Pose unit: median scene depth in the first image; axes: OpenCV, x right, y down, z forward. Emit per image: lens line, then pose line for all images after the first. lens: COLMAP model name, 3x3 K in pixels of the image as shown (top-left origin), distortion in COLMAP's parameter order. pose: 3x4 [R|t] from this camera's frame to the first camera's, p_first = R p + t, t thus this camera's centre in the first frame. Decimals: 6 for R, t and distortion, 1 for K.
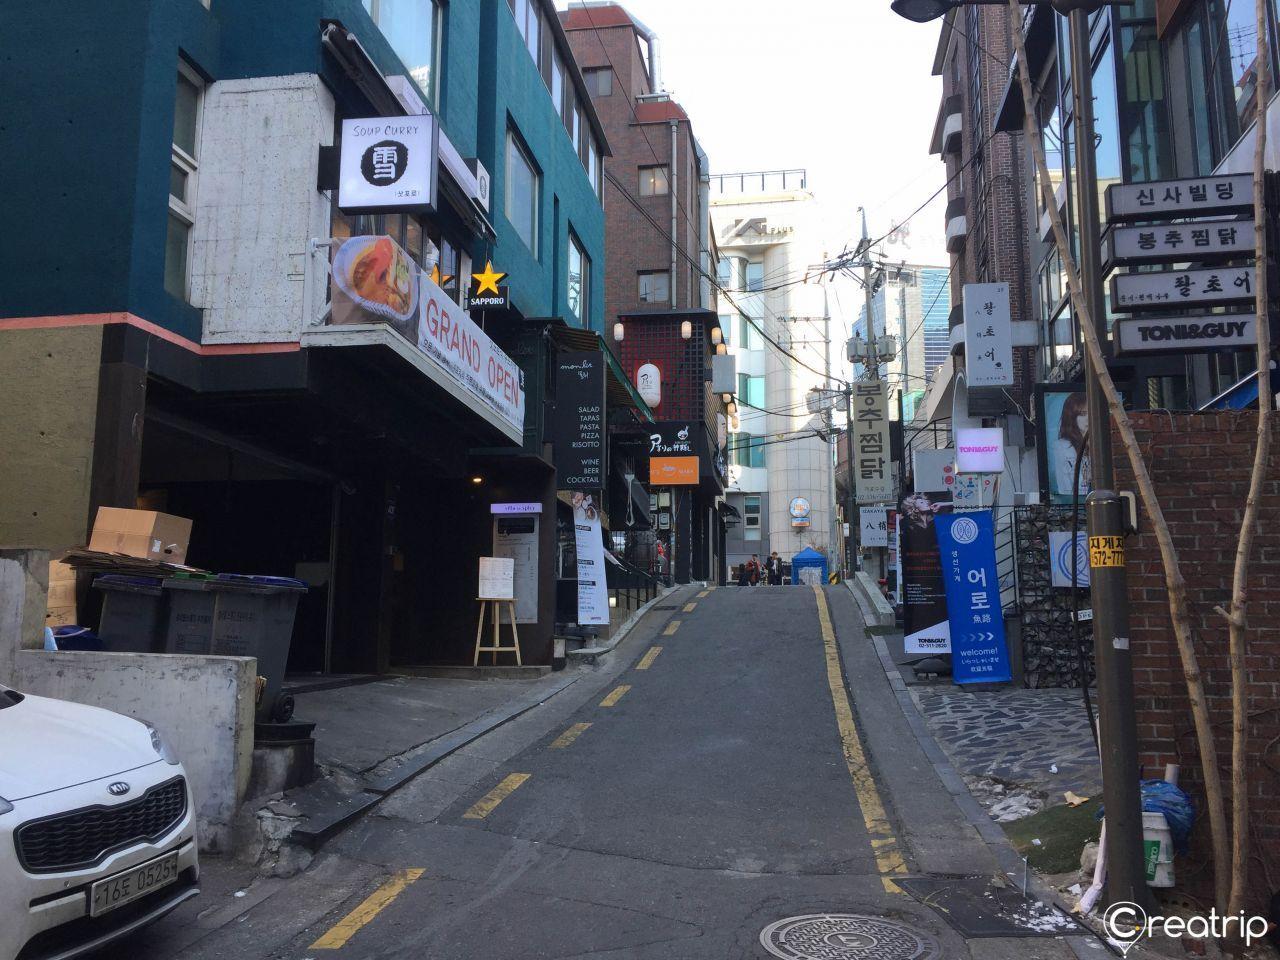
lens RADIAL K [[1132.9, 0, 660.6], [0, 1132.9, 480.5], [0, 0, 1]] dist [0.090250, -0.132813]
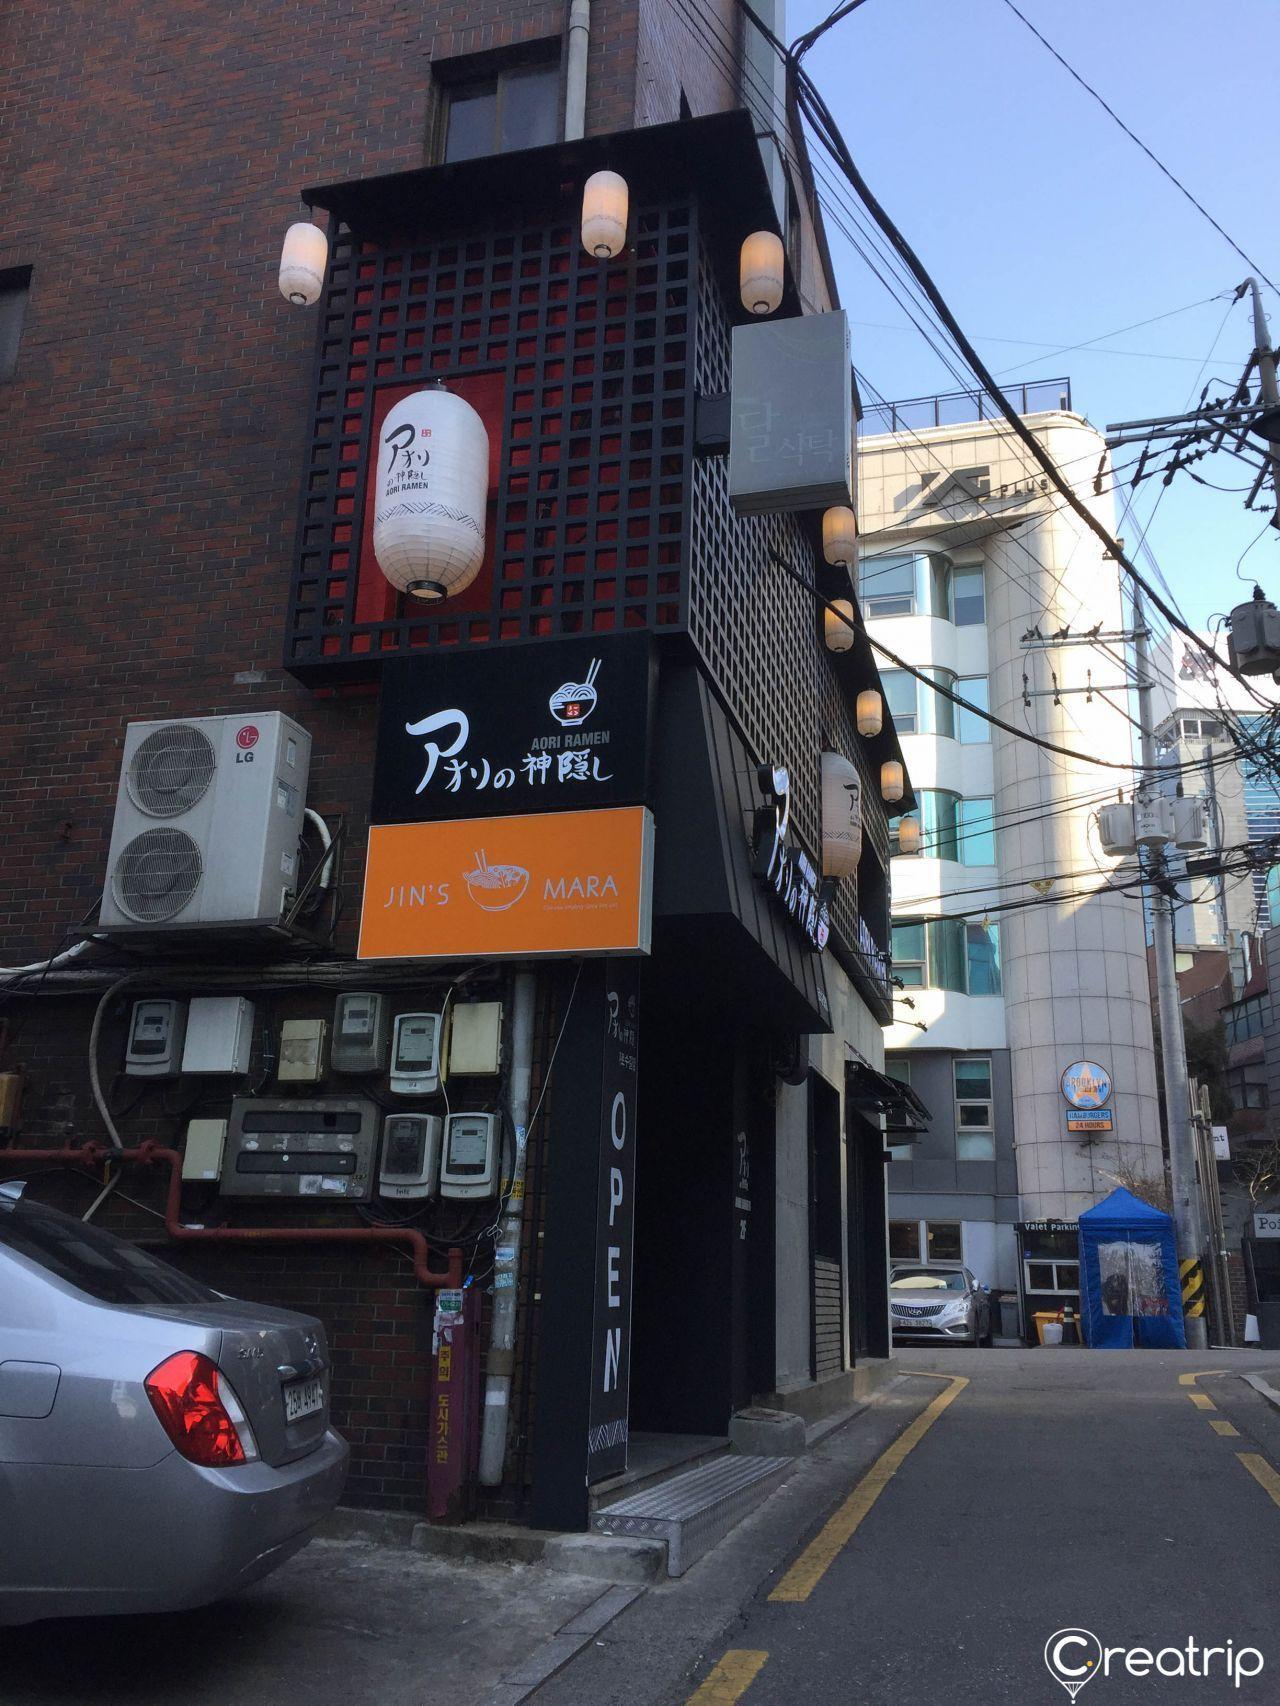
lens RADIAL K [[1510.0, 0, 640.0], [0, 1510.0, 853.0], [0, 0, 1]] dist [0.090250, -0.132813]
pose [[0.990518, -0.014460, -0.136620, 0.039521], [-0.002859, 0.992061, -0.125727, 0.010671], [0.137354, 0.124925, 0.982613, 0.448370]]
